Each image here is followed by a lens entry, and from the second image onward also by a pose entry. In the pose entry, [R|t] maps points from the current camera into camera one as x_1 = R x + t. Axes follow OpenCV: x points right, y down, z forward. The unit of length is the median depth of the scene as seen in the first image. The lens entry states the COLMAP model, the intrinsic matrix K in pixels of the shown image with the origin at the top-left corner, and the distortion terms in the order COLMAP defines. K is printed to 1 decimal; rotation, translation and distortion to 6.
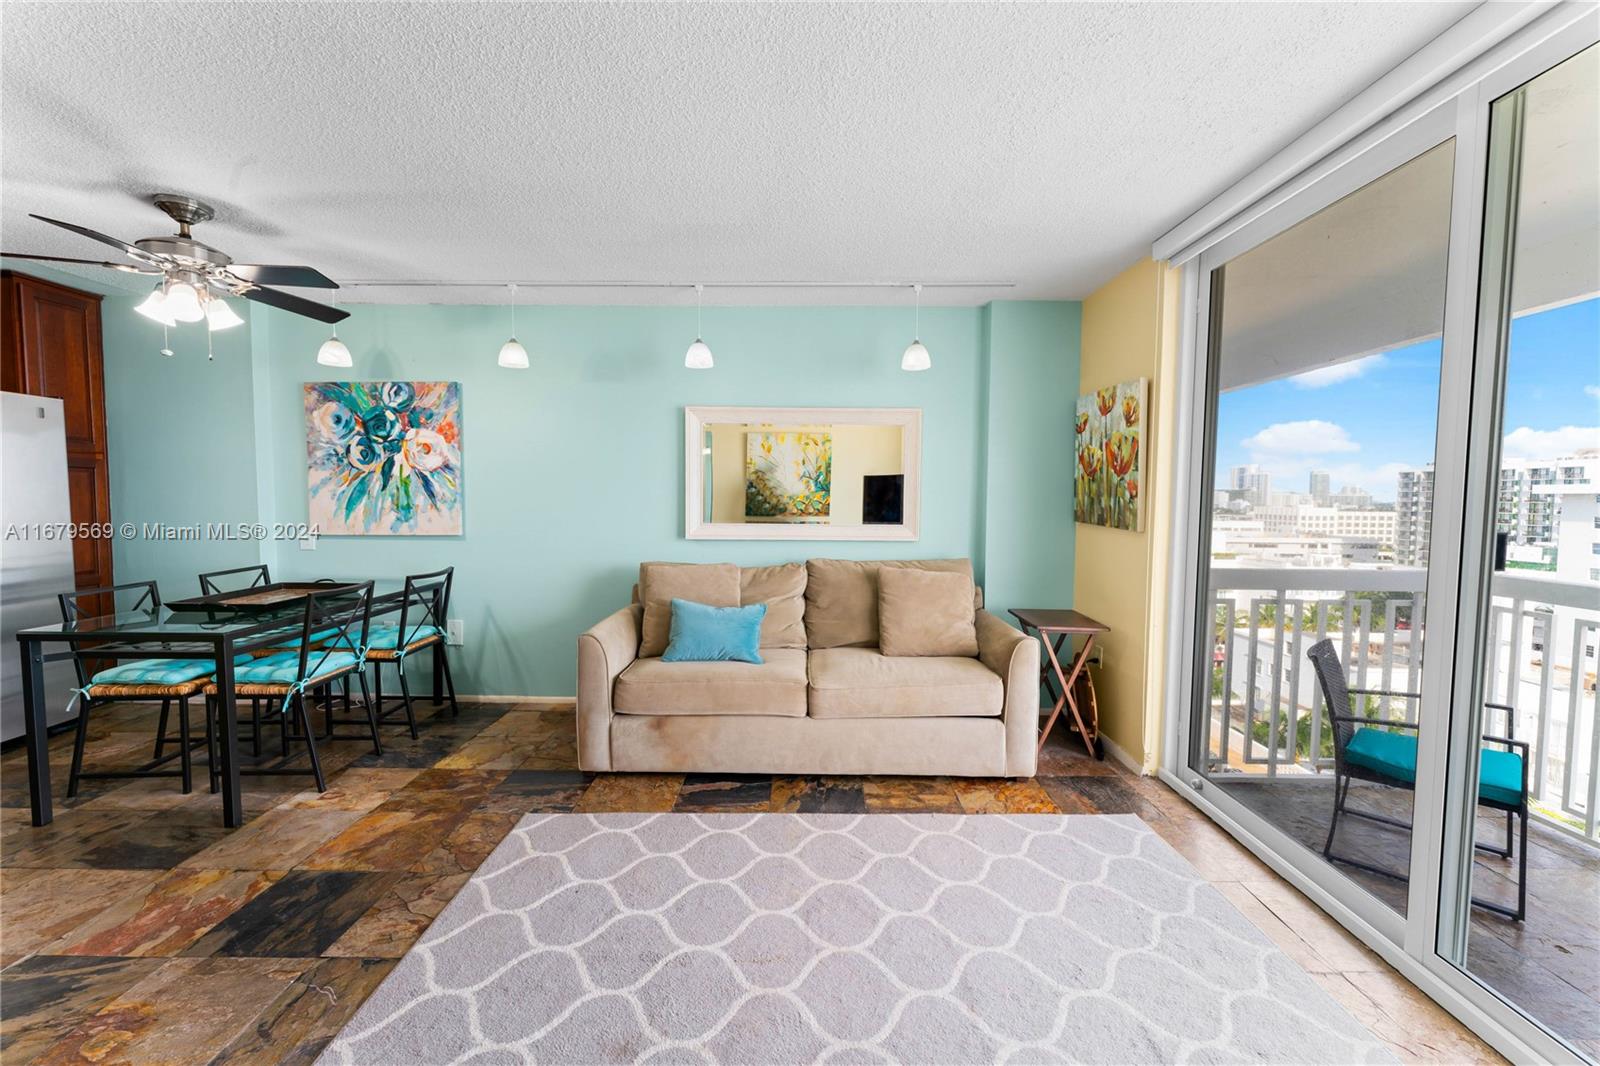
lens RADIAL K [[634.5, 0, 797.4], [0, 634.5, 529.0], [0, 0, 1]] dist [0.001782, -0.000358]
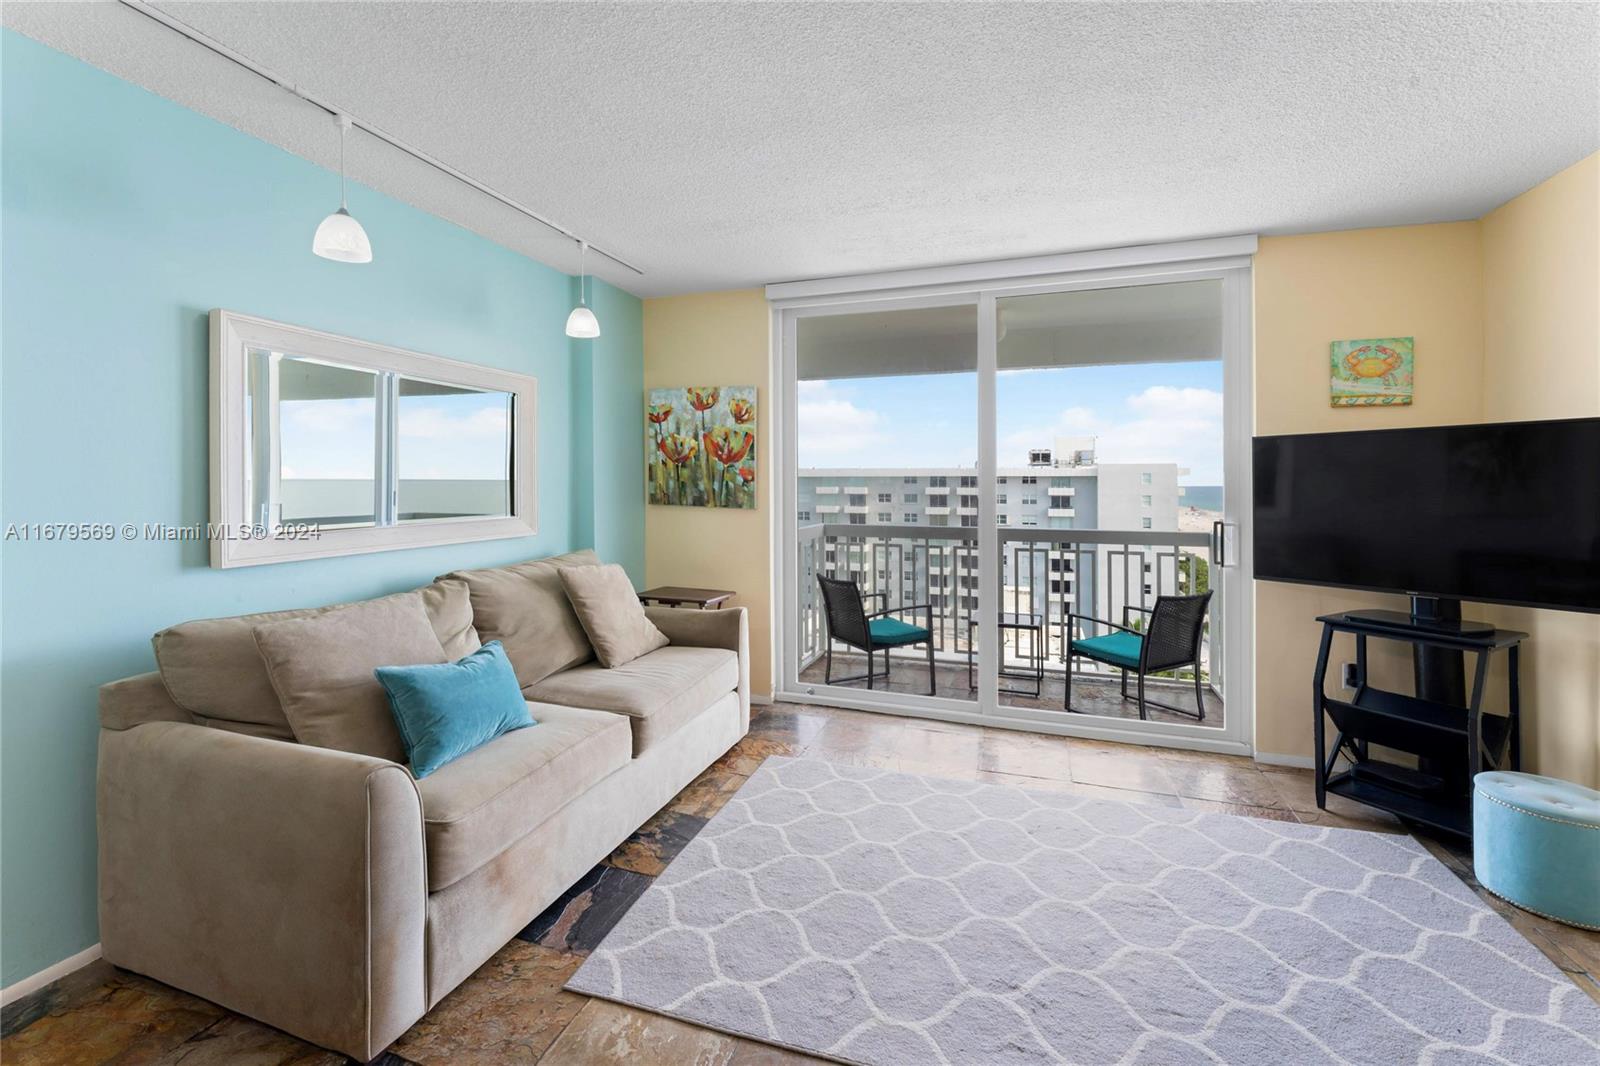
lens RADIAL K [[678.5, 0, 801.3], [0, 678.5, 482.1], [0, 0, 1]] dist [-0.002195, 0.000691]
pose [[0.314161, -0.007369, 0.949341, -0.544122], [0.050992, 0.998657, -0.009122, -0.024725], [-0.947999, 0.051274, 0.314115, 0.387133]]
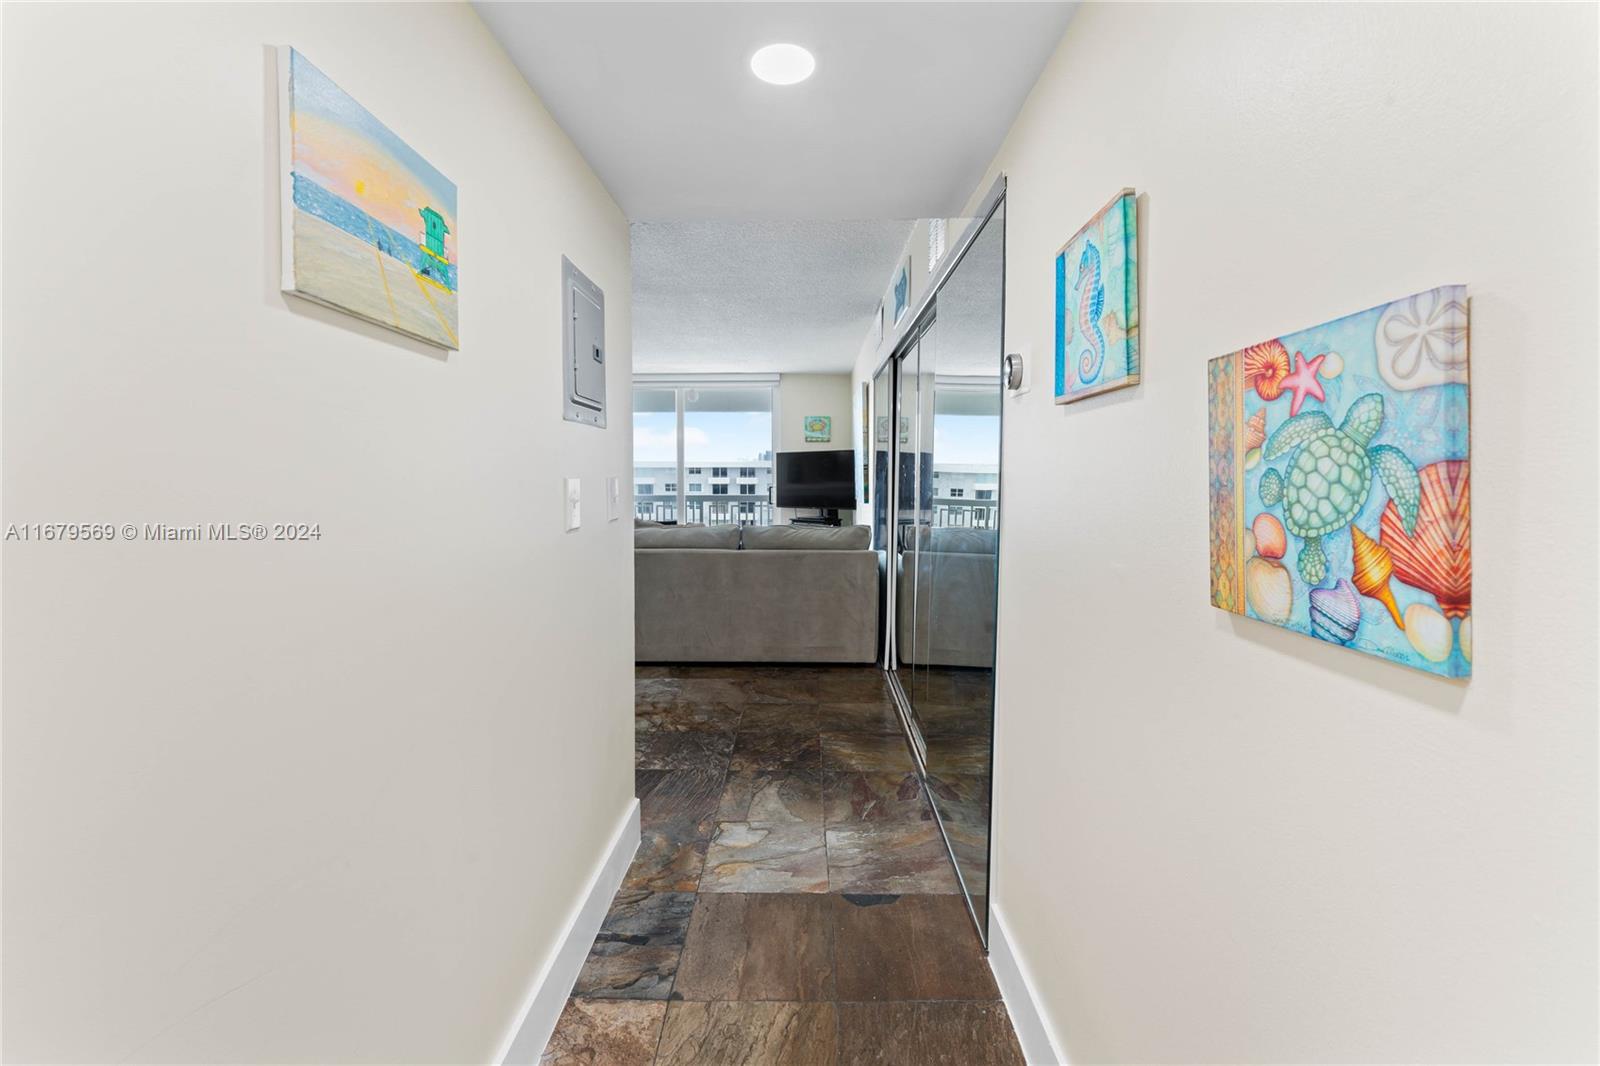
lens RADIAL K [[655.7, 0, 802.1], [0, 655.7, 480.4], [0, 0, 1]] dist [-0.007018, 0.003279]
pose [[0.003780, -0.019032, 0.999812, -1.624377], [0.051559, 0.998493, 0.018812, -0.007129], [-0.998663, 0.051478, 0.004755, 0.045575]]
